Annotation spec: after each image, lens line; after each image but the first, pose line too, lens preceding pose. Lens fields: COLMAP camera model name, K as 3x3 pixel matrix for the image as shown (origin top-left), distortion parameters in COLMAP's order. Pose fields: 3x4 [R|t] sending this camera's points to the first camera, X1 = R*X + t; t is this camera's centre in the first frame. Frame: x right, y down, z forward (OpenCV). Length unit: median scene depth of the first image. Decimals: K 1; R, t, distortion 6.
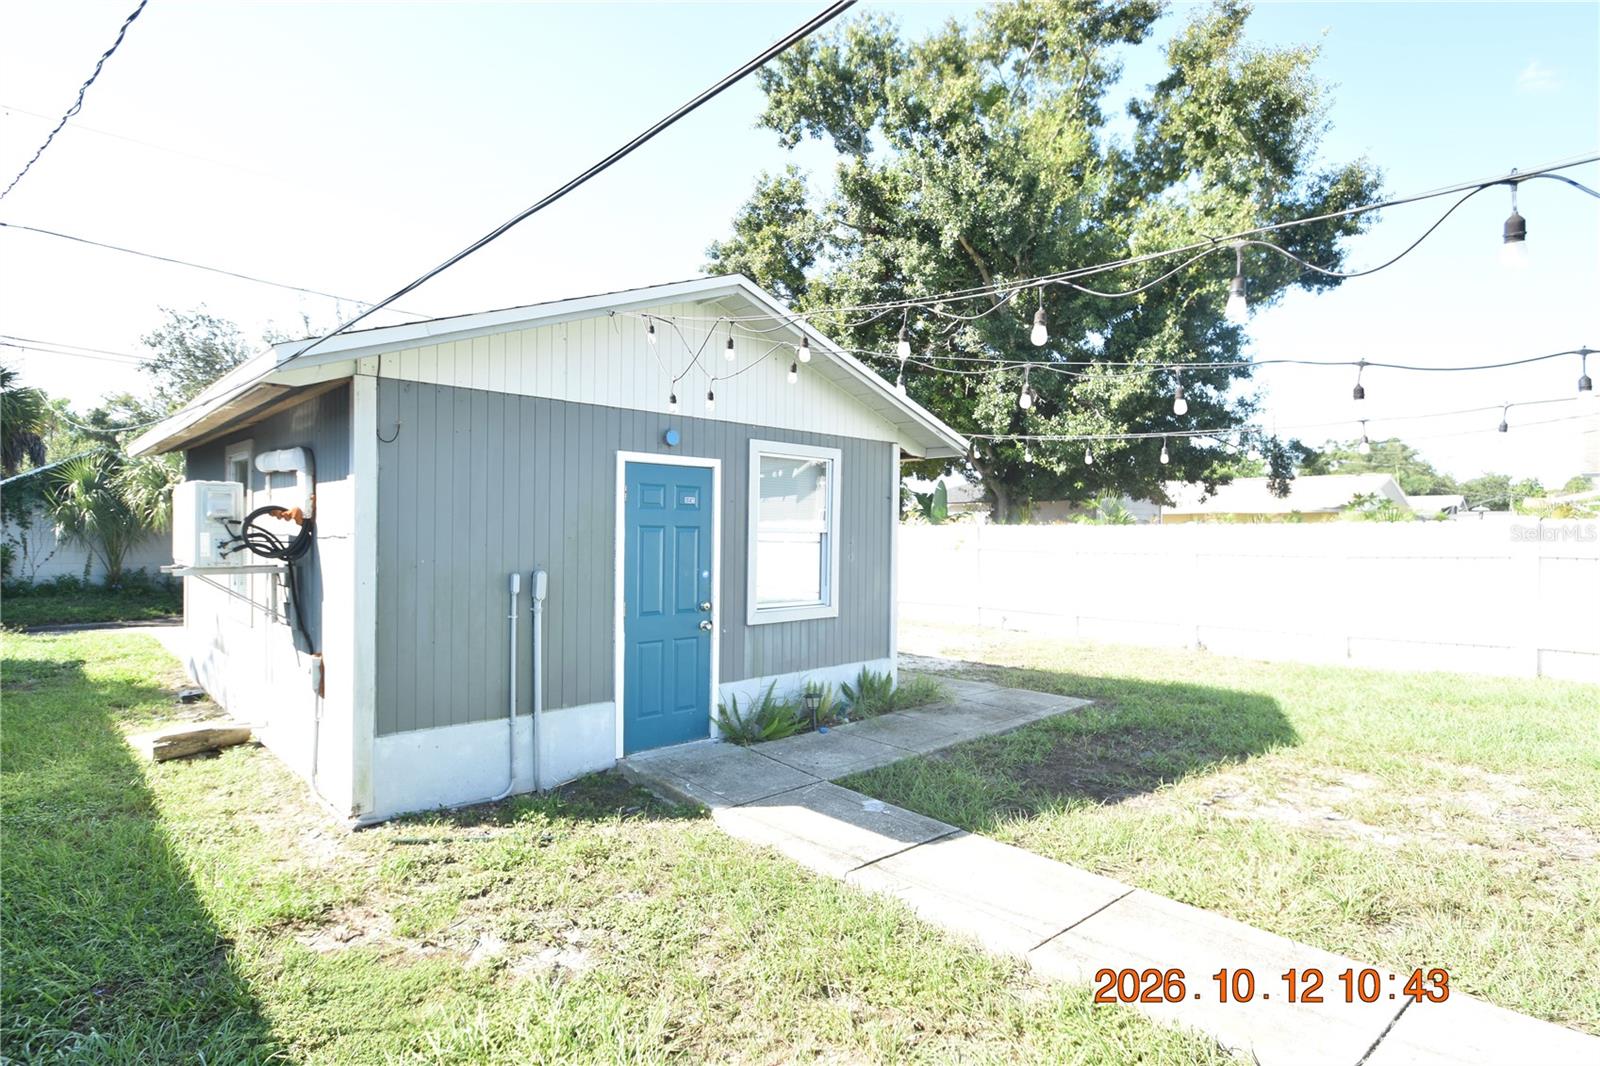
lens RADIAL K [[807.5, 0, 798.4], [0, 807.5, 539.4], [0, 0, 1]] dist [-0.007415, -0.000459]
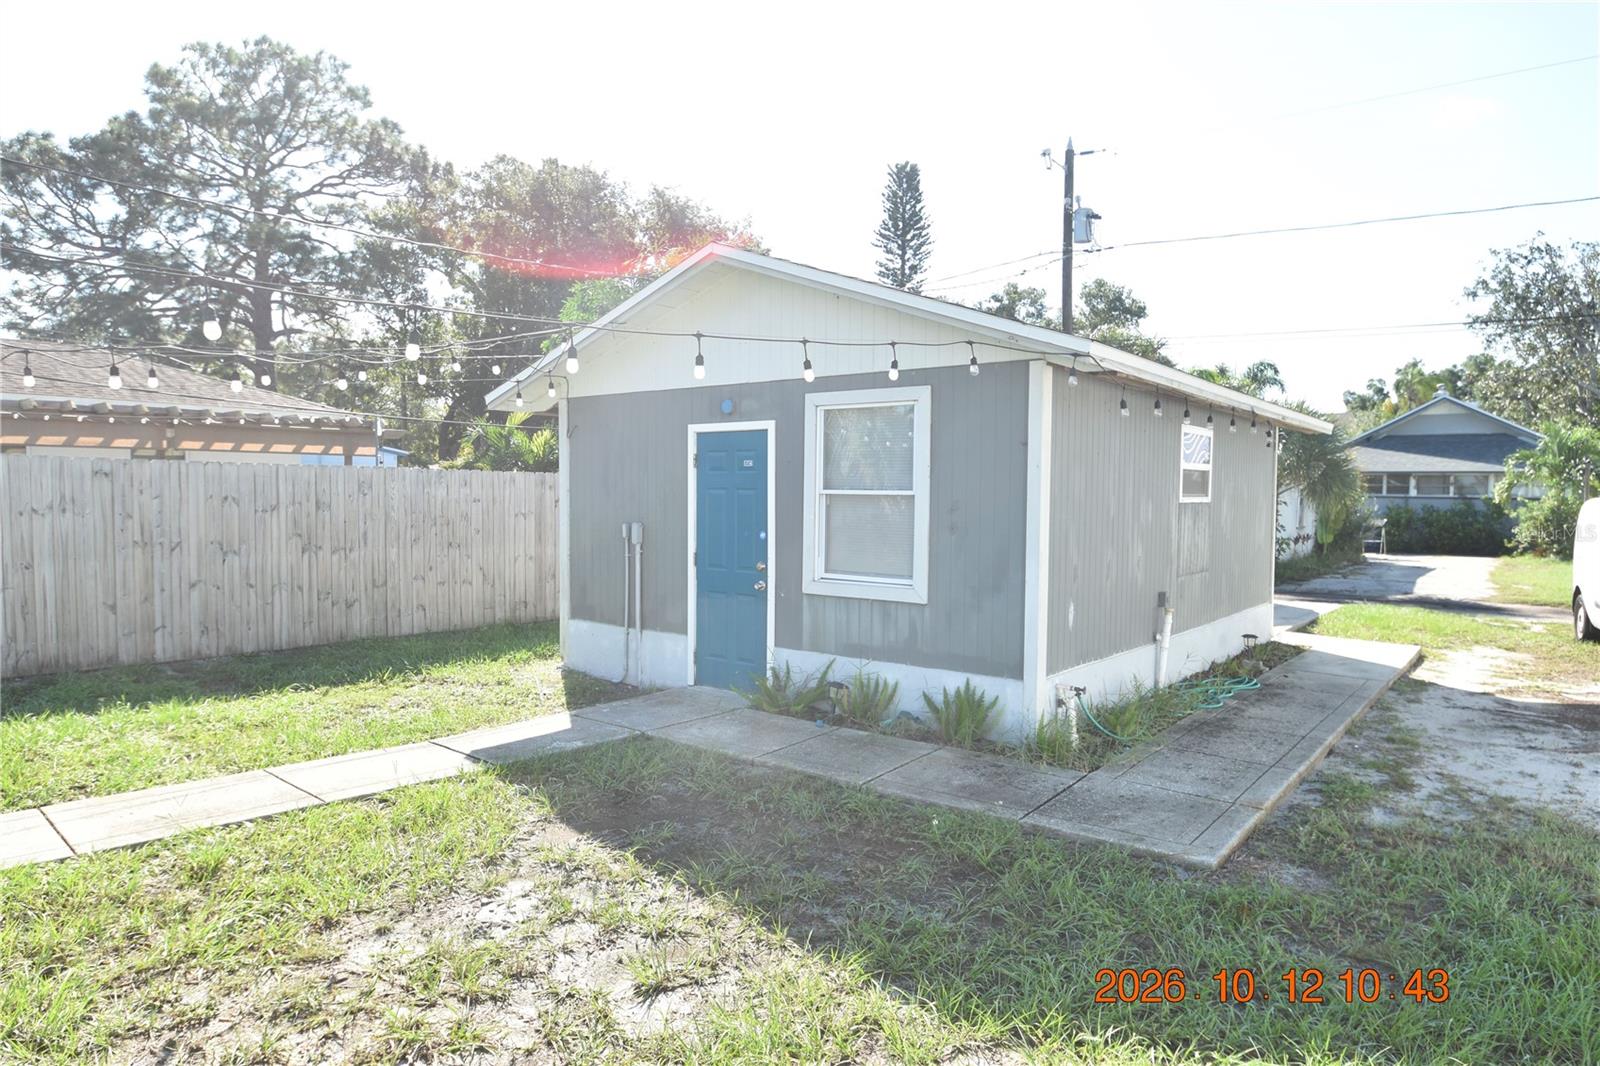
lens RADIAL K [[971.4, 0, 798.6], [0, 971.4, 533.1], [0, 0, 1]] dist [0.005486, -0.002576]
pose [[0.133142, 0.031410, -0.990599, 1.096719], [-0.020234, 0.999375, 0.028969, 0.004013], [0.990890, 0.016187, 0.133695, 0.876841]]
